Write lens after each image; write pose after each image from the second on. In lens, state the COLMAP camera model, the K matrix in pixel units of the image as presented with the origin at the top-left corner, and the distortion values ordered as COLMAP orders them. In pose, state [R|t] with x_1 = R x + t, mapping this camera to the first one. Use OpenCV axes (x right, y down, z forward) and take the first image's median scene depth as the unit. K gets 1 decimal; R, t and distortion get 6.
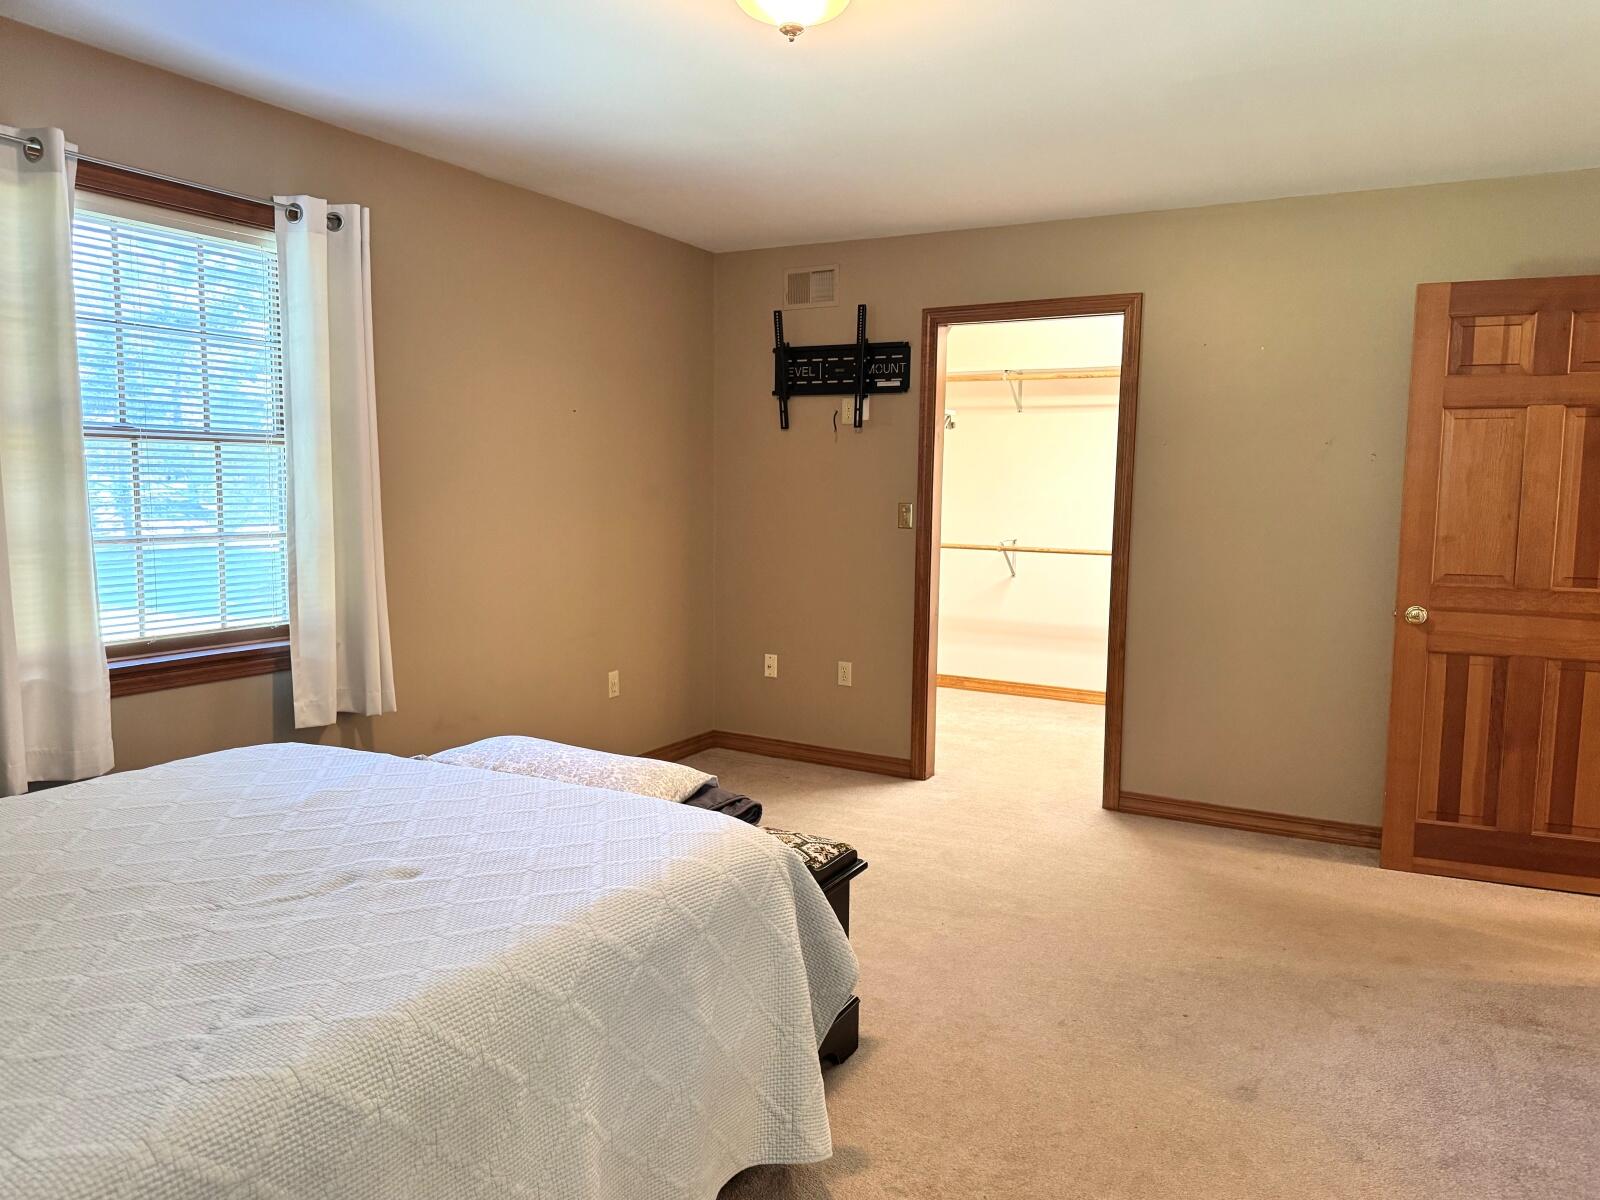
lens RADIAL K [[1143.0, 0, 799.5], [0, 1143.0, 606.1], [0, 0, 1]] dist [0.103623, -0.148507]
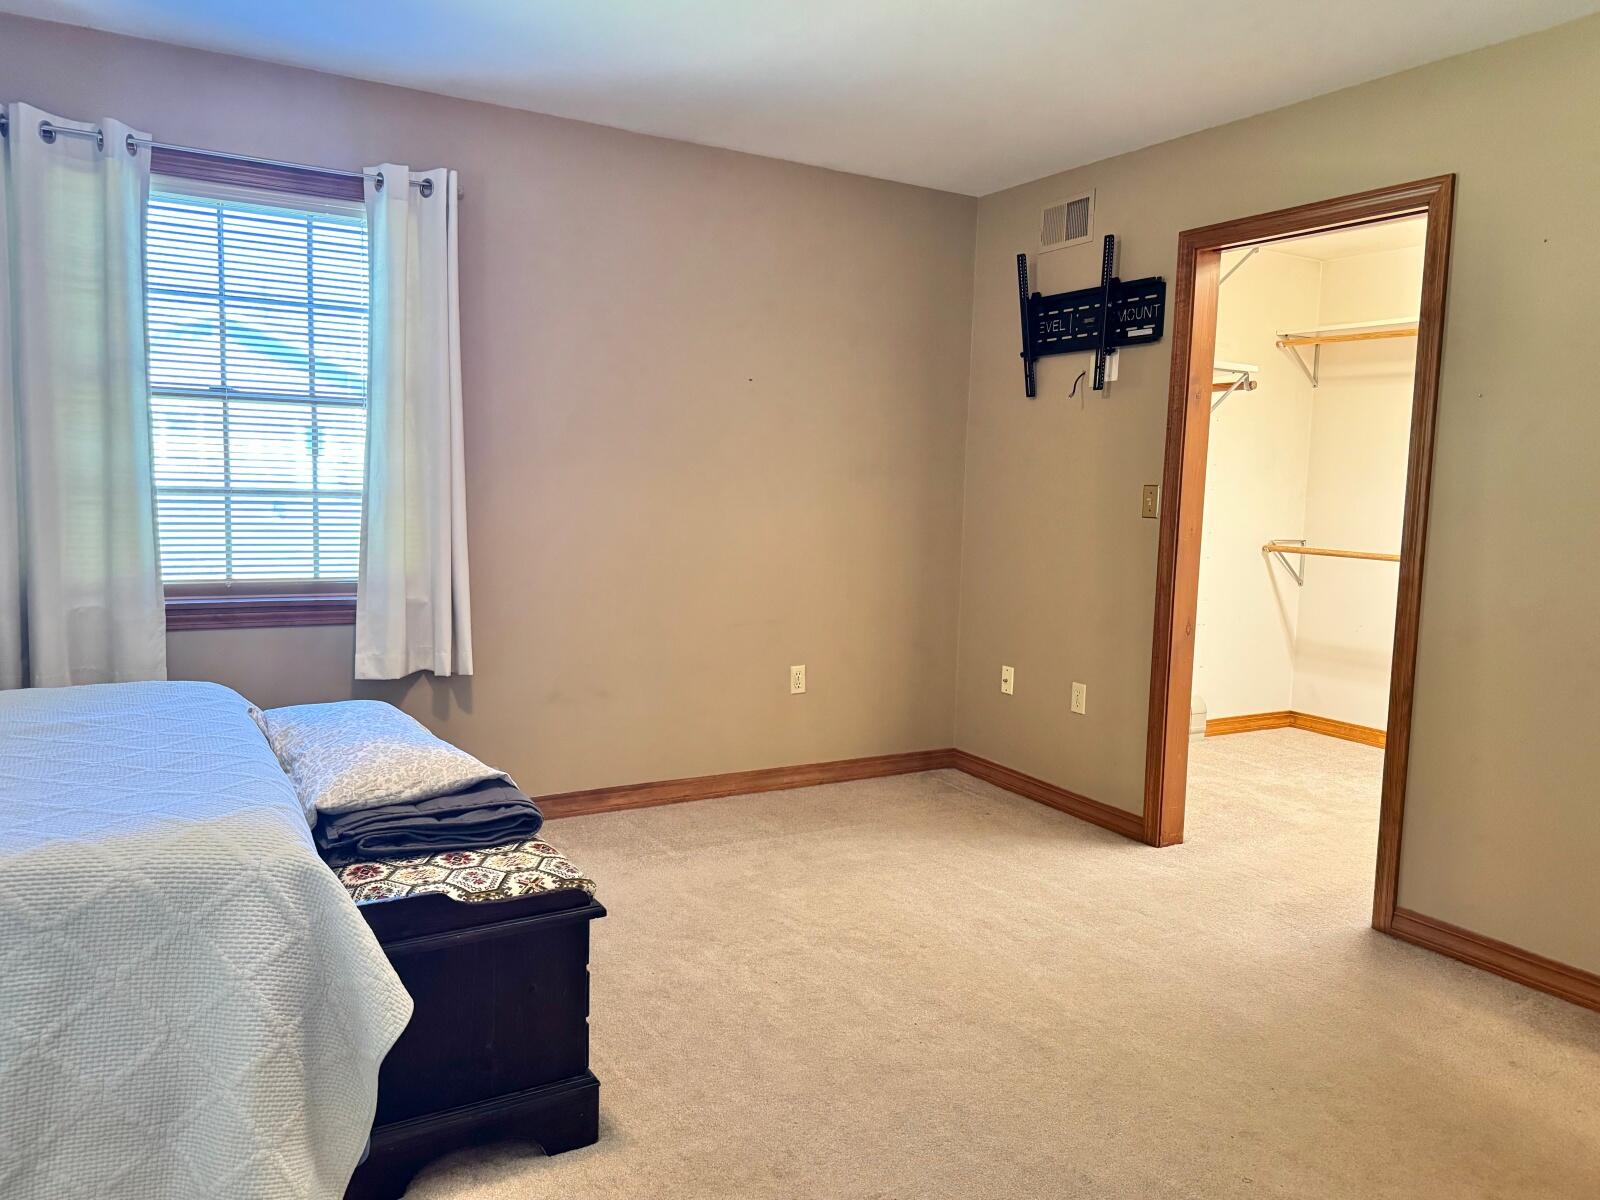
lens RADIAL K [[1152.5, 0, 800.0], [0, 1152.5, 600.0], [0, 0, 1]] dist [0.078099, -0.115842]
pose [[0.858301, 0.062632, -0.509310, 0.357851], [-0.071179, 0.997460, 0.002708, 0.002921], [0.508186, 0.033927, 0.860579, 0.251647]]
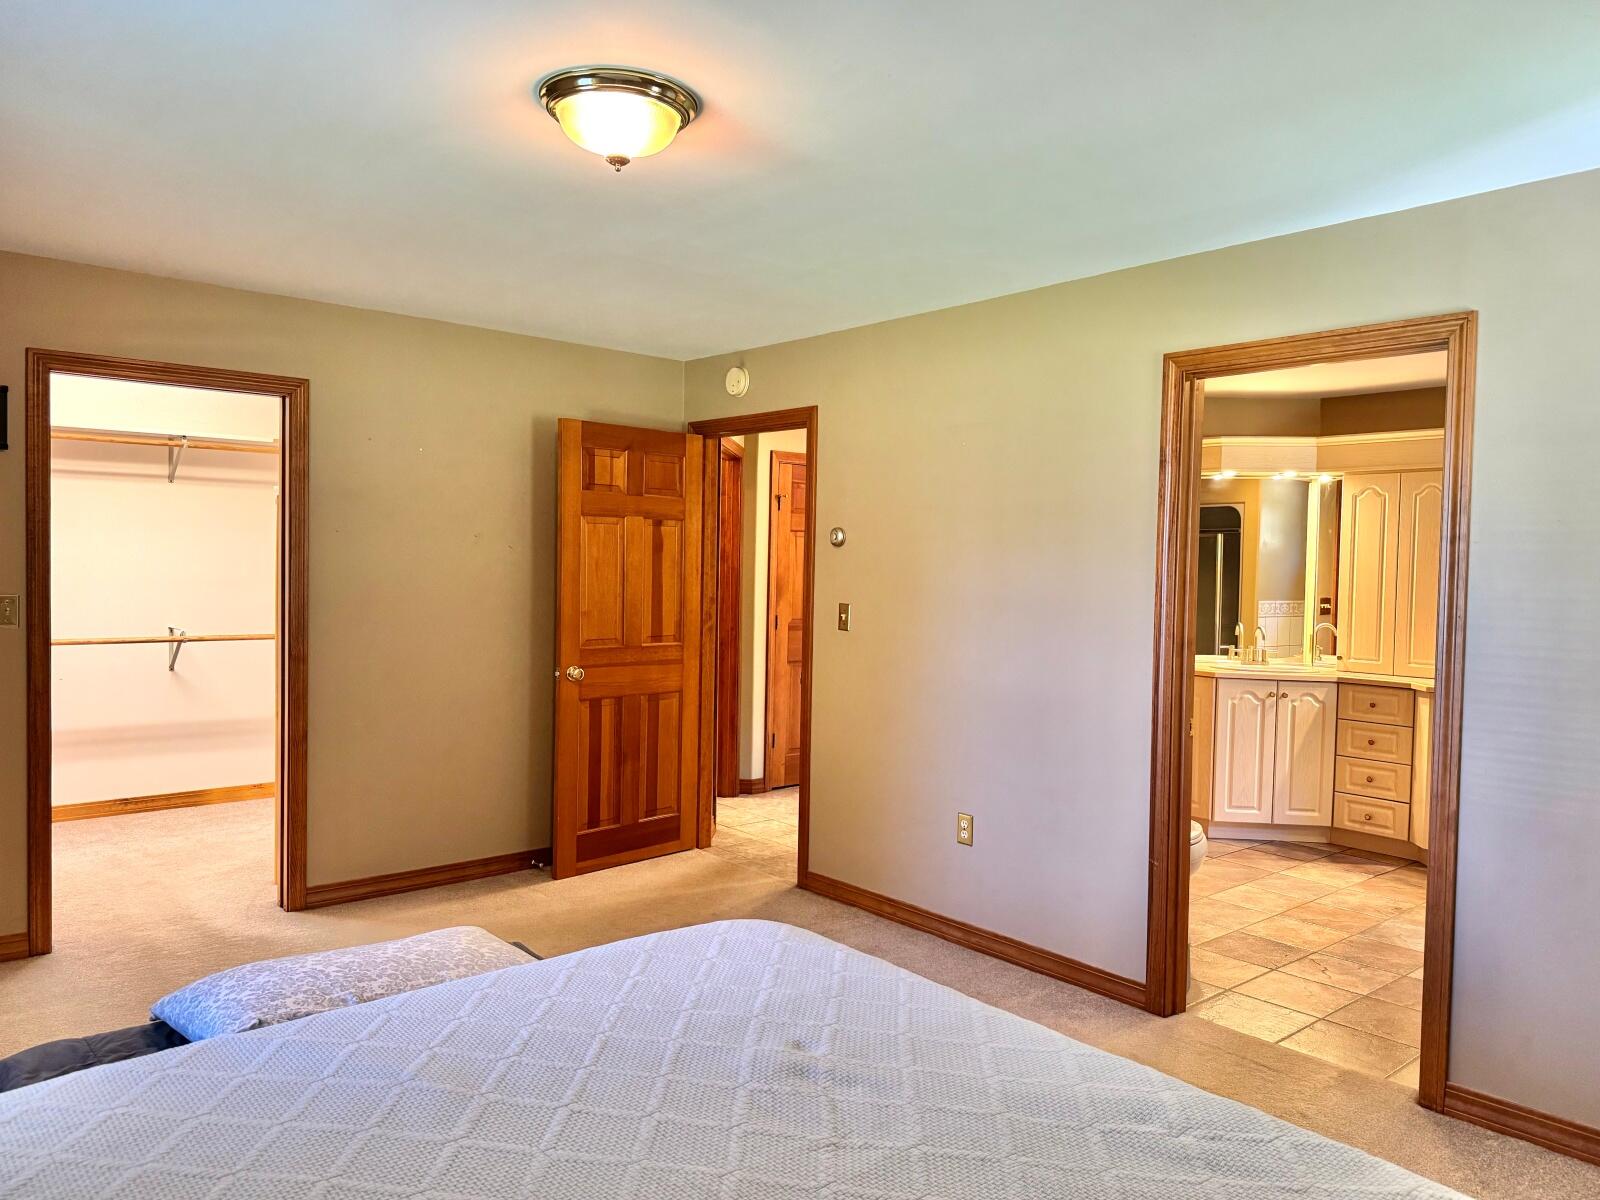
lens RADIAL K [[1152.5, 0, 800.0], [0, 1152.5, 600.0], [0, 0, 1]] dist [0.078099, -0.115842]
pose [[0.320934, -0.030817, 0.946600, -0.563143], [0.080939, 0.996707, 0.005007, -0.055447], [-0.943637, 0.075010, 0.322372, 0.326548]]
